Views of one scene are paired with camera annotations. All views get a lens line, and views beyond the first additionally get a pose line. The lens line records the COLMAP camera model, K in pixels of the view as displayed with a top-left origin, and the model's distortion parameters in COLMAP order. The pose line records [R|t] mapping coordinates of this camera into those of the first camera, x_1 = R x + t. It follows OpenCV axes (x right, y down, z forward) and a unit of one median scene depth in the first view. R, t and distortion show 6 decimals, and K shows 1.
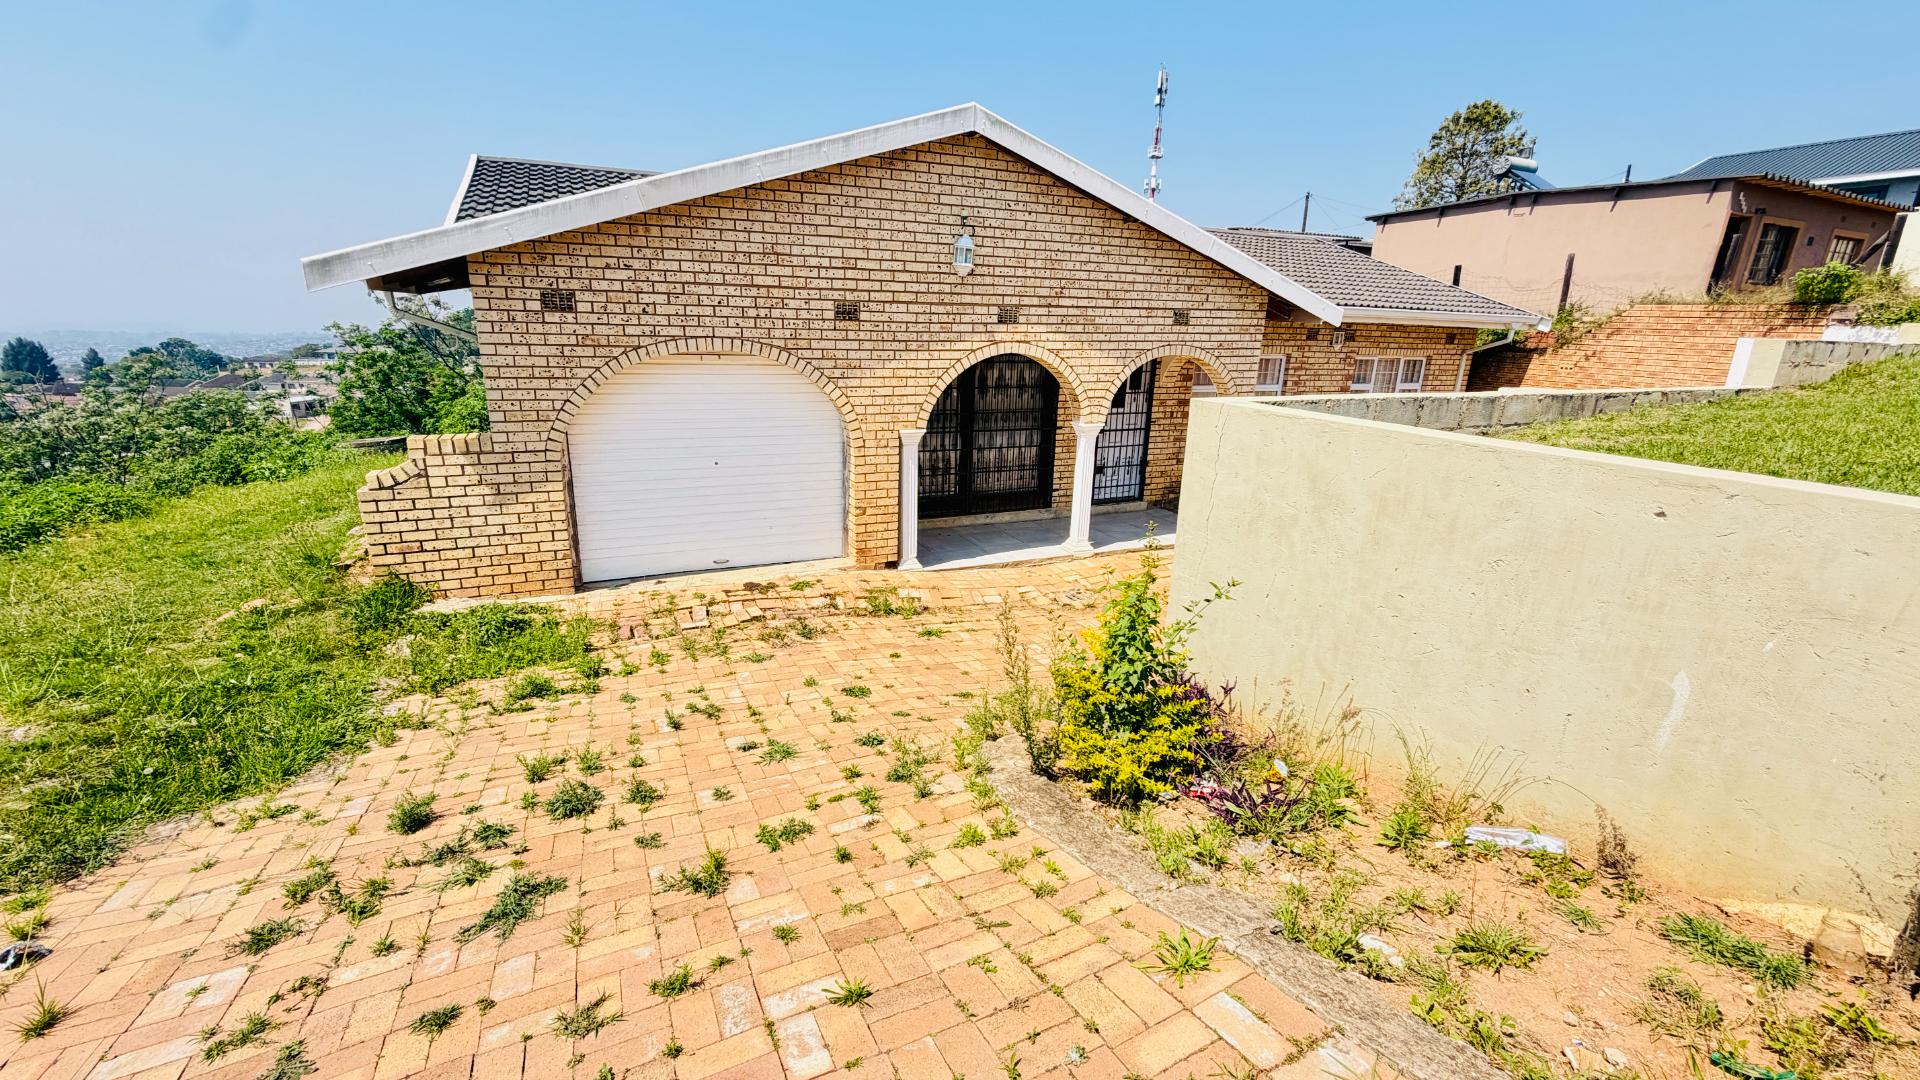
lens RADIAL K [[766.6, 0, 956.7], [0, 766.6, 539.9], [0, 0, 1]] dist [0.000331, 0.000082]
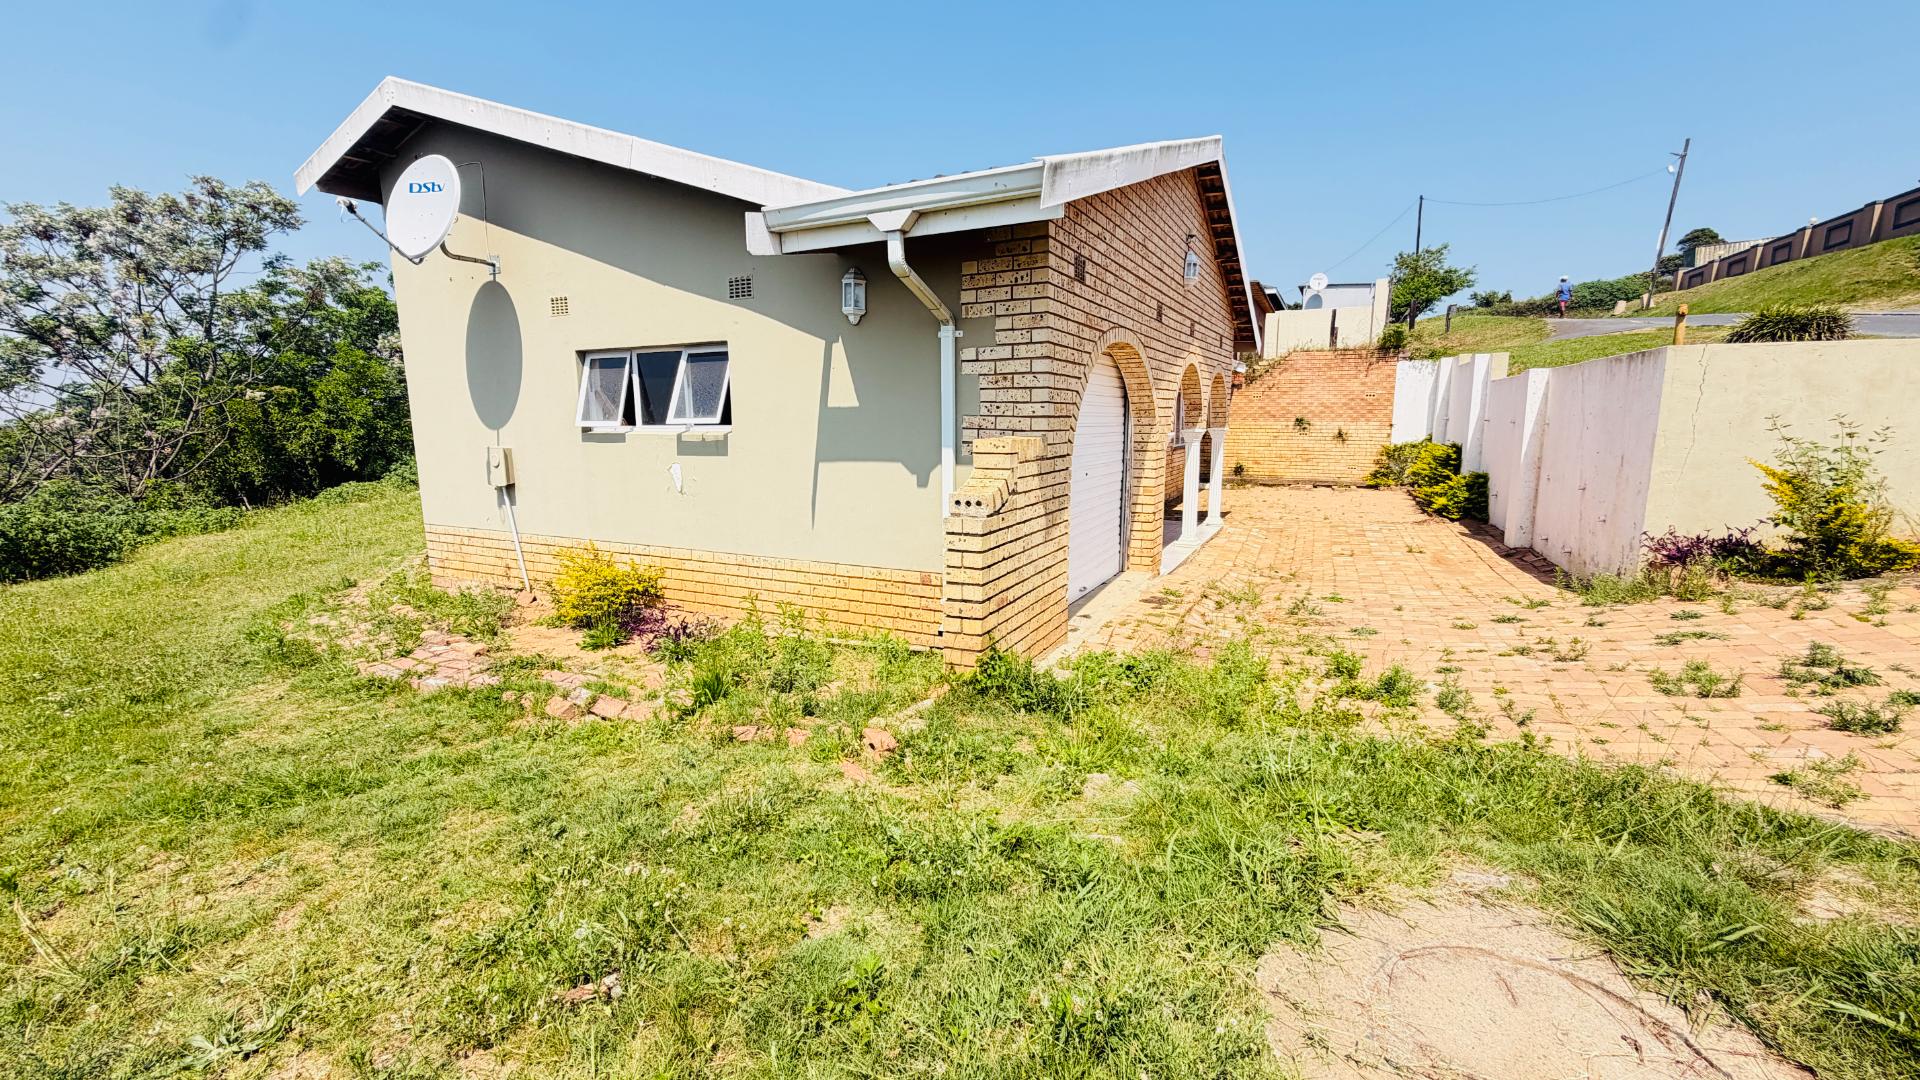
lens RADIAL K [[765.8, 0, 956.9], [0, 765.8, 539.6], [0, 0, 1]] dist [0.000481, 0.000193]
pose [[0.780566, -0.132473, 0.610874, -1.023999], [0.200366, 0.978743, -0.043777, -0.018505], [-0.592089, 0.156569, 0.790517, 0.424471]]
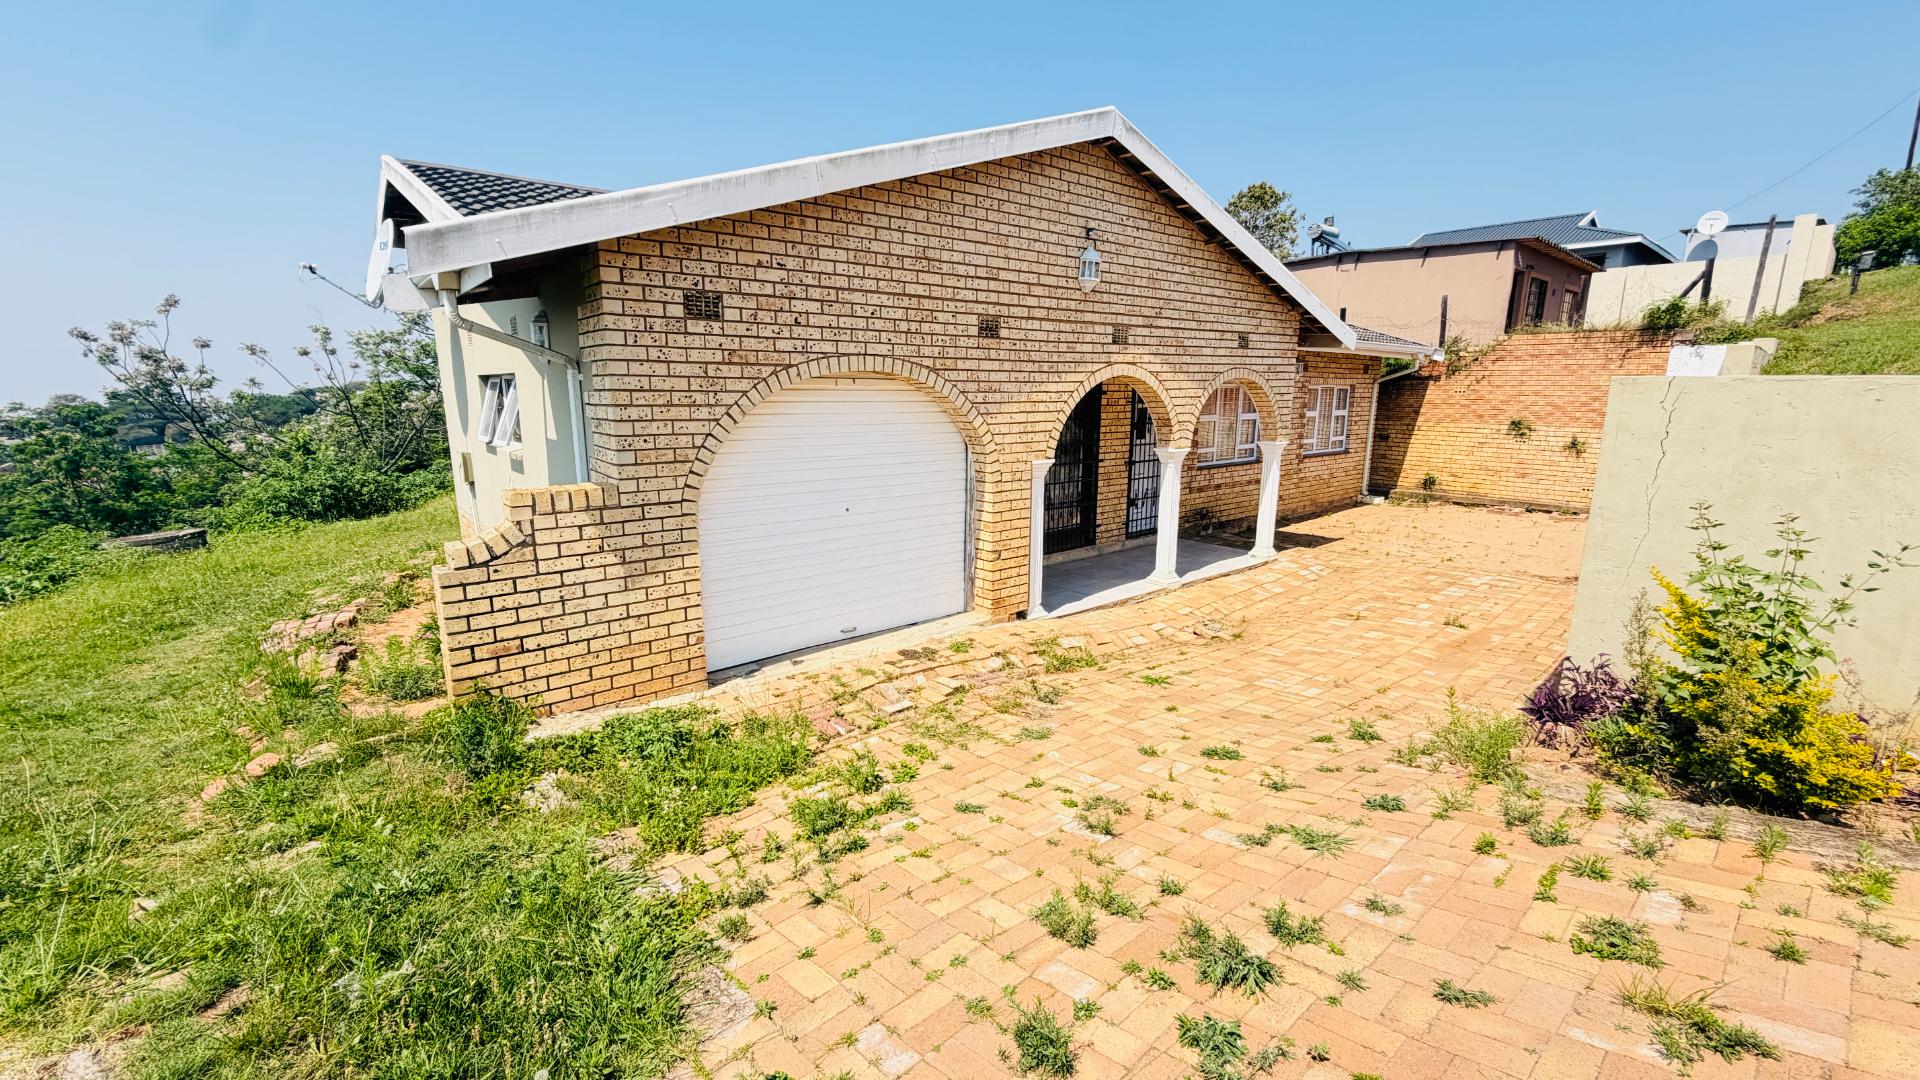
lens RADIAL K [[765.8, 0, 956.9], [0, 765.8, 539.6], [0, 0, 1]] dist [0.000481, 0.000193]
pose [[0.963250, -0.077269, 0.257254, -0.434197], [0.097695, 0.992920, -0.067570, -0.001053], [-0.250211, 0.090219, 0.963979, 0.190137]]
